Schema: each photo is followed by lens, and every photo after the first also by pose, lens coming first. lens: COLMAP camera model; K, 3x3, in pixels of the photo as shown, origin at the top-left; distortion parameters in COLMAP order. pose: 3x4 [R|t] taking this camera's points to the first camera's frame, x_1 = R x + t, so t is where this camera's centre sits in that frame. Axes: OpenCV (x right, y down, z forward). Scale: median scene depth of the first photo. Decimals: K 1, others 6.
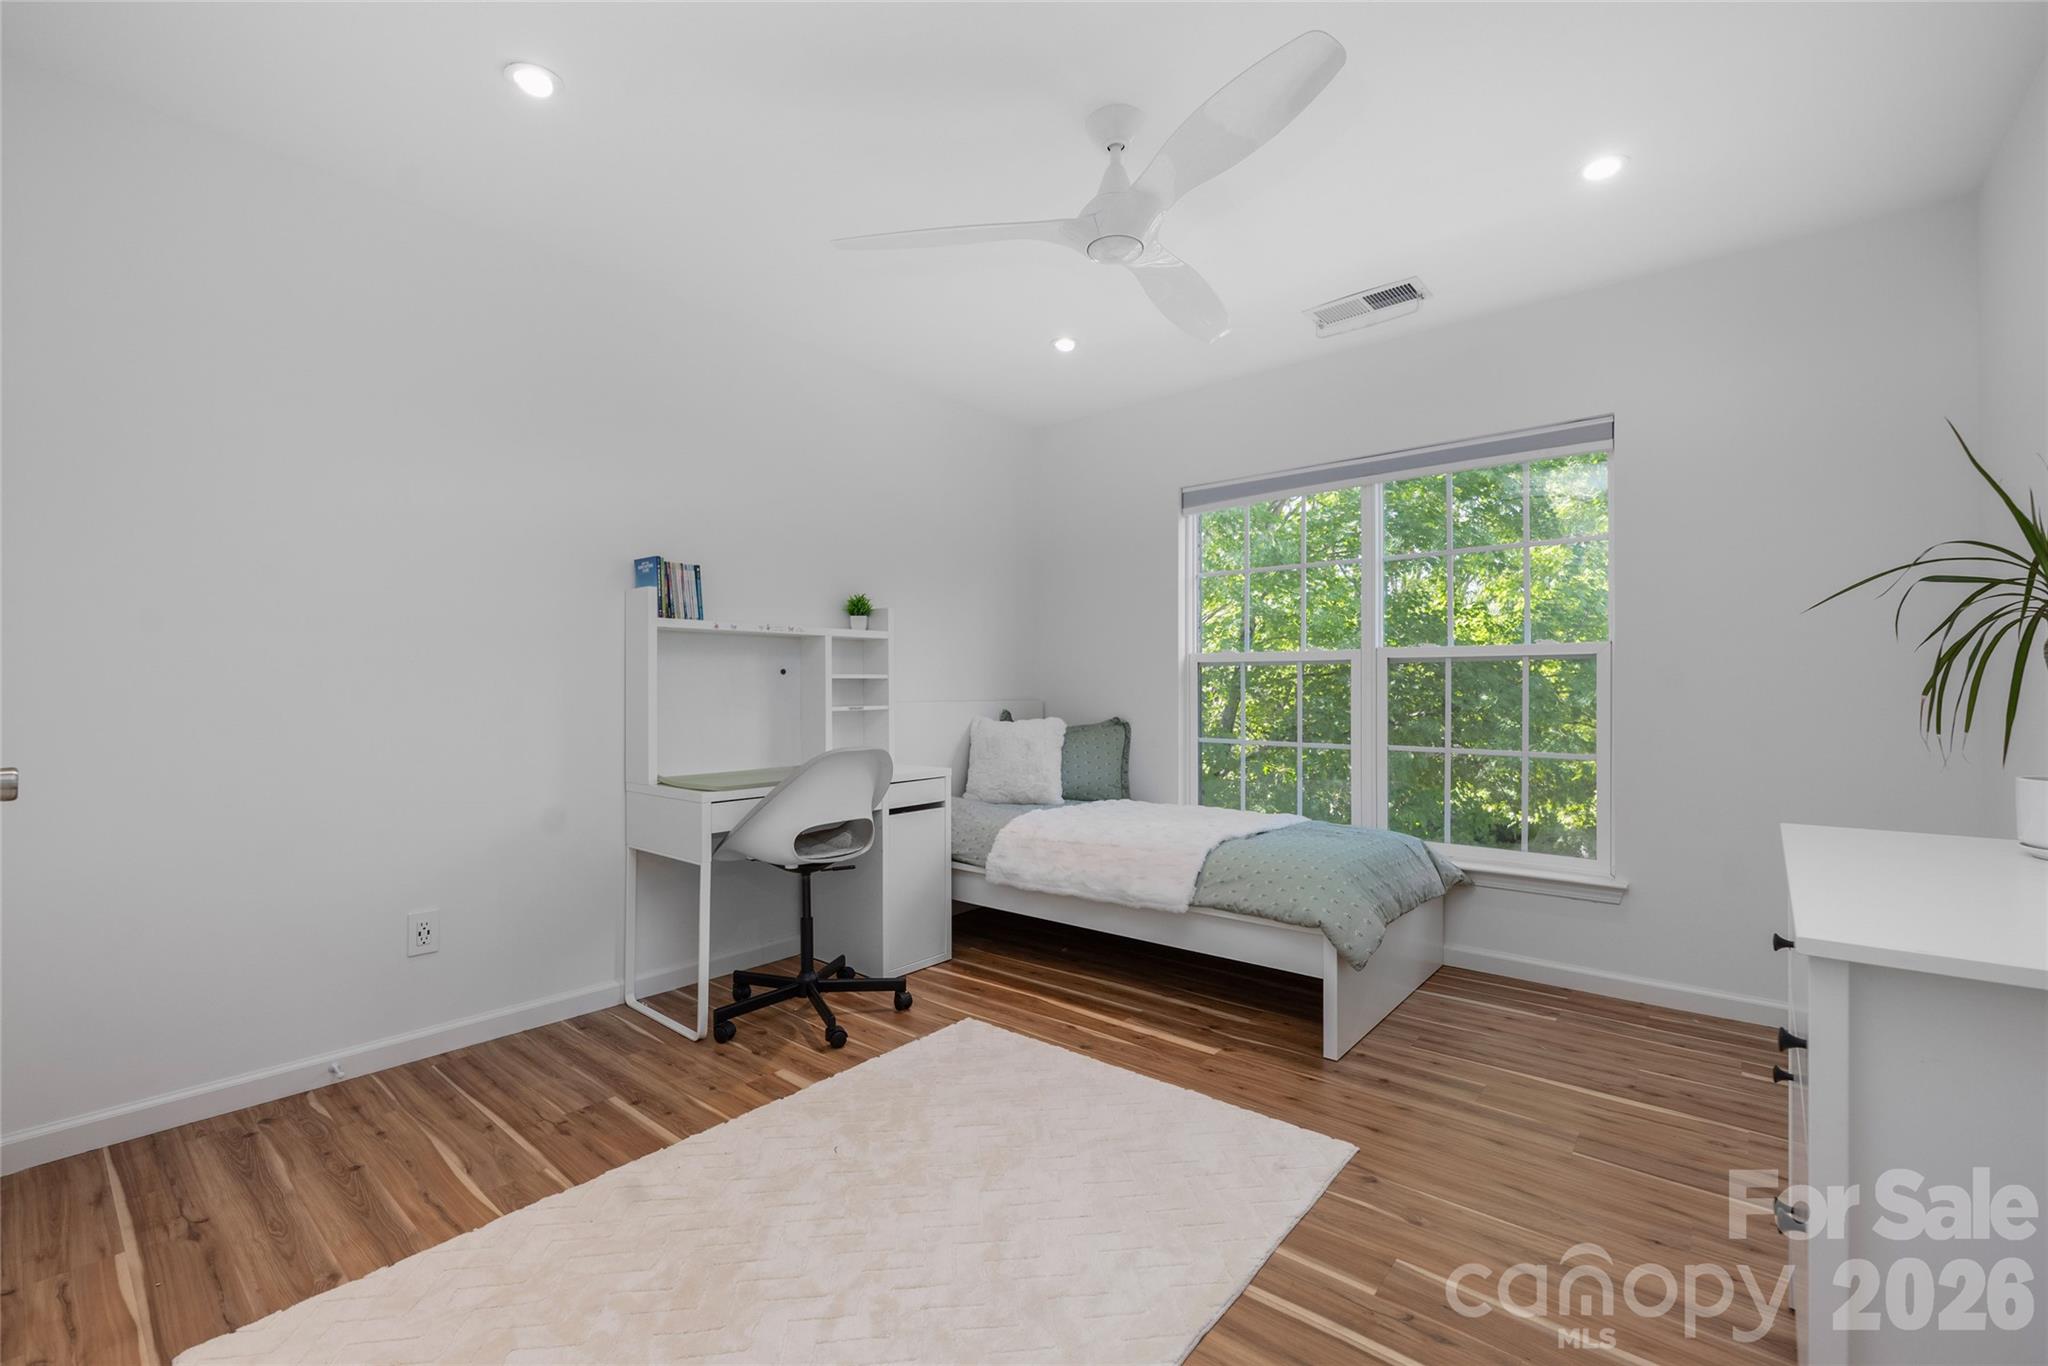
lens RADIAL K [[848.7, 0, 1034.4], [0, 848.7, 685.8], [0, 0, 1]] dist [-0.000442, 0.000396]
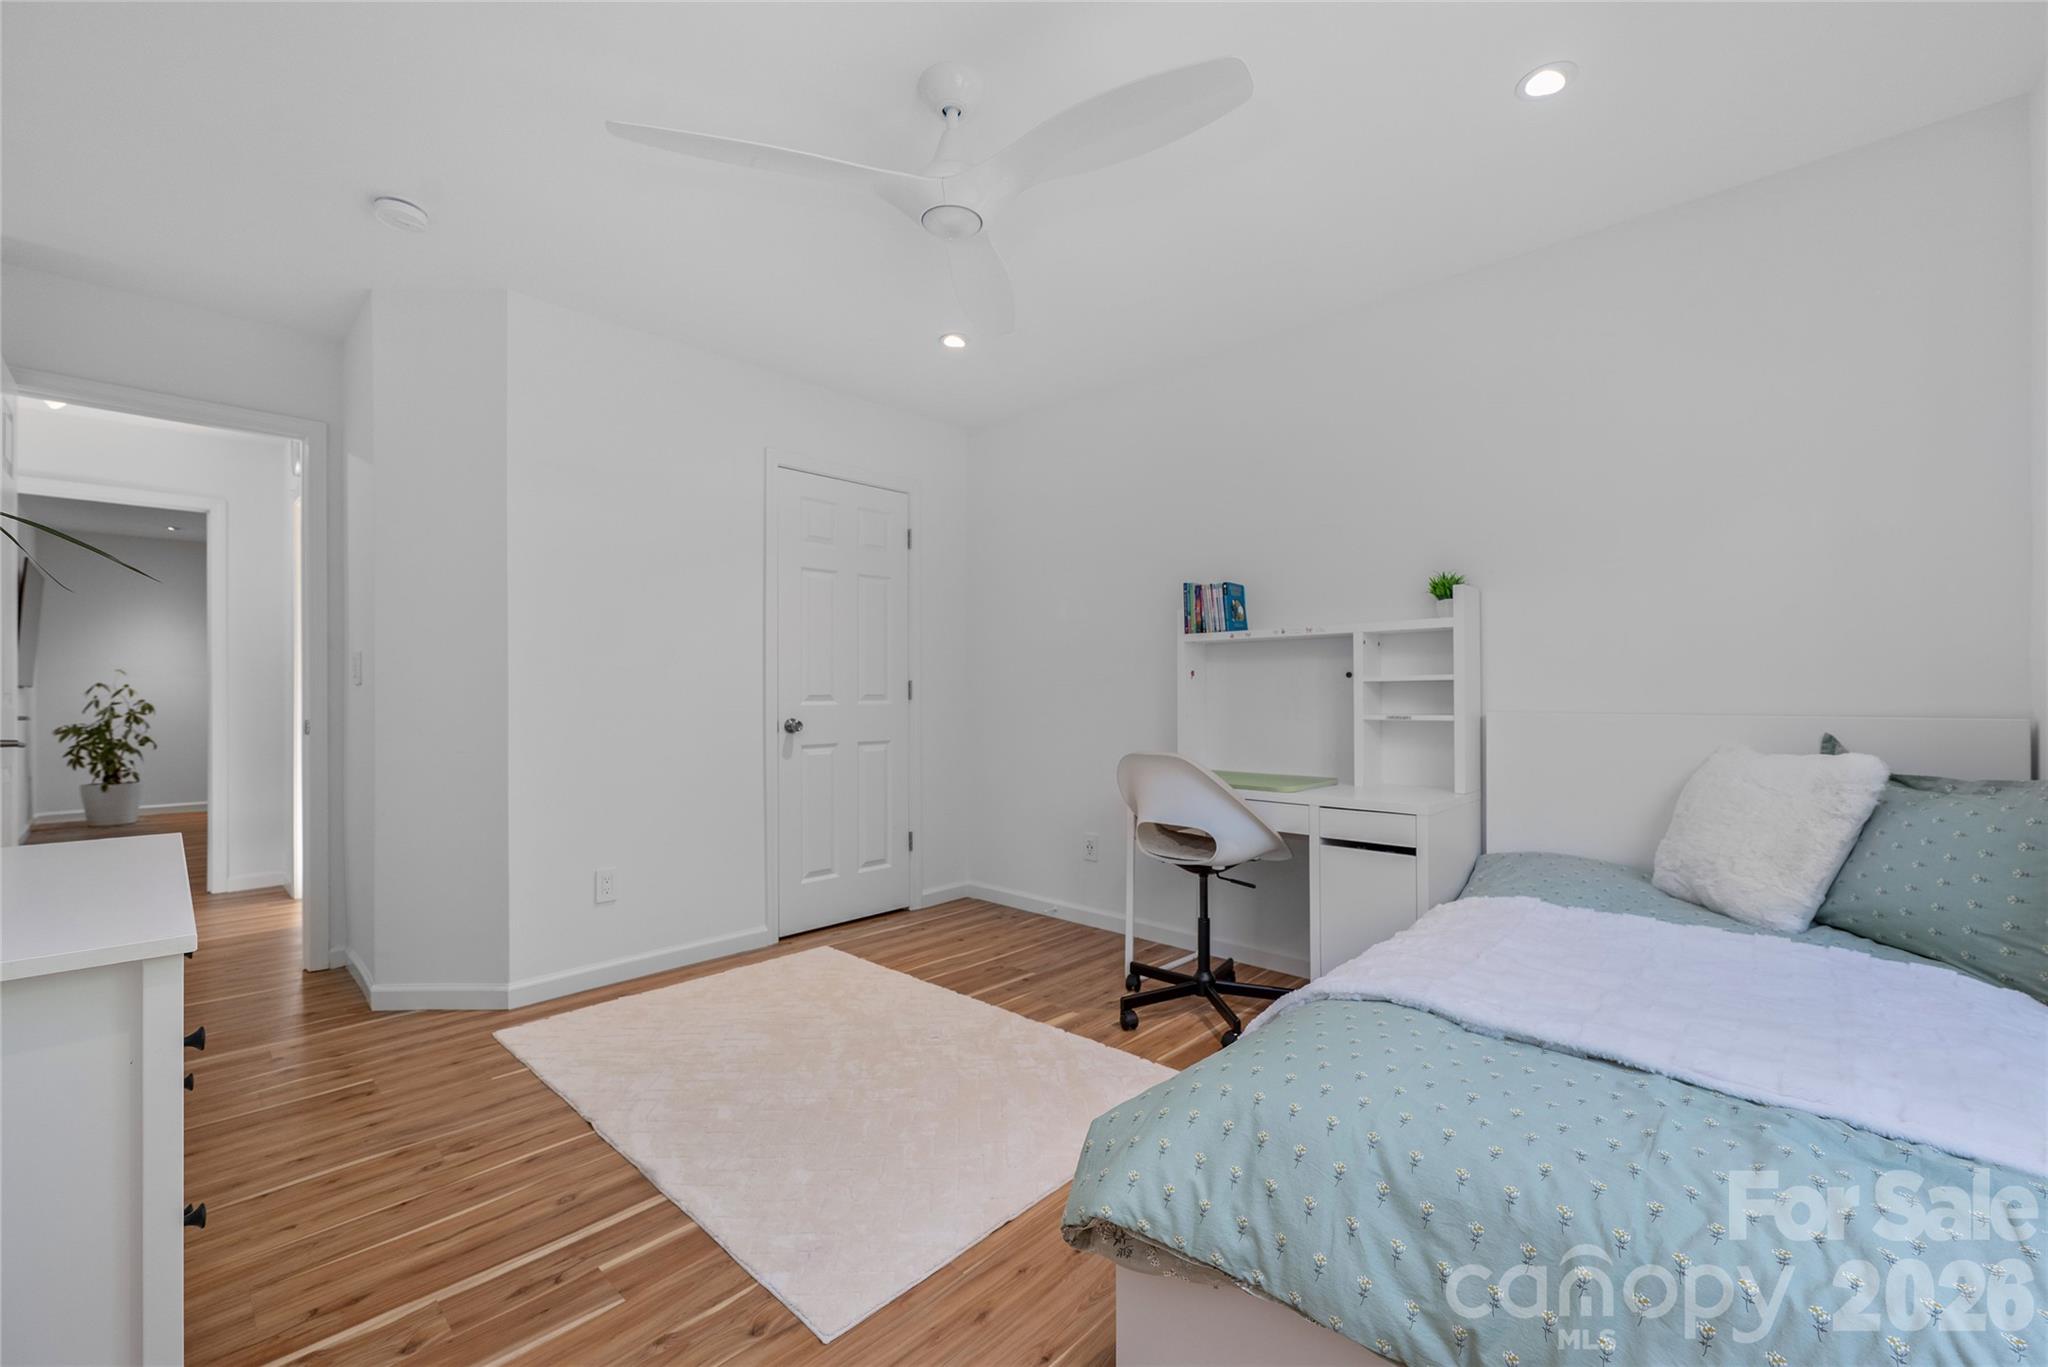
lens RADIAL K [[848.7, 0, 1037.0], [0, 848.7, 694.3], [0, 0, 1]] dist [-0.000442, 0.000396]
pose [[-0.058629, -0.000608, -0.998280, 0.948289], [0.007913, 0.999968, -0.001074, 0.004200], [0.998248, -0.007963, -0.058623, 1.072075]]
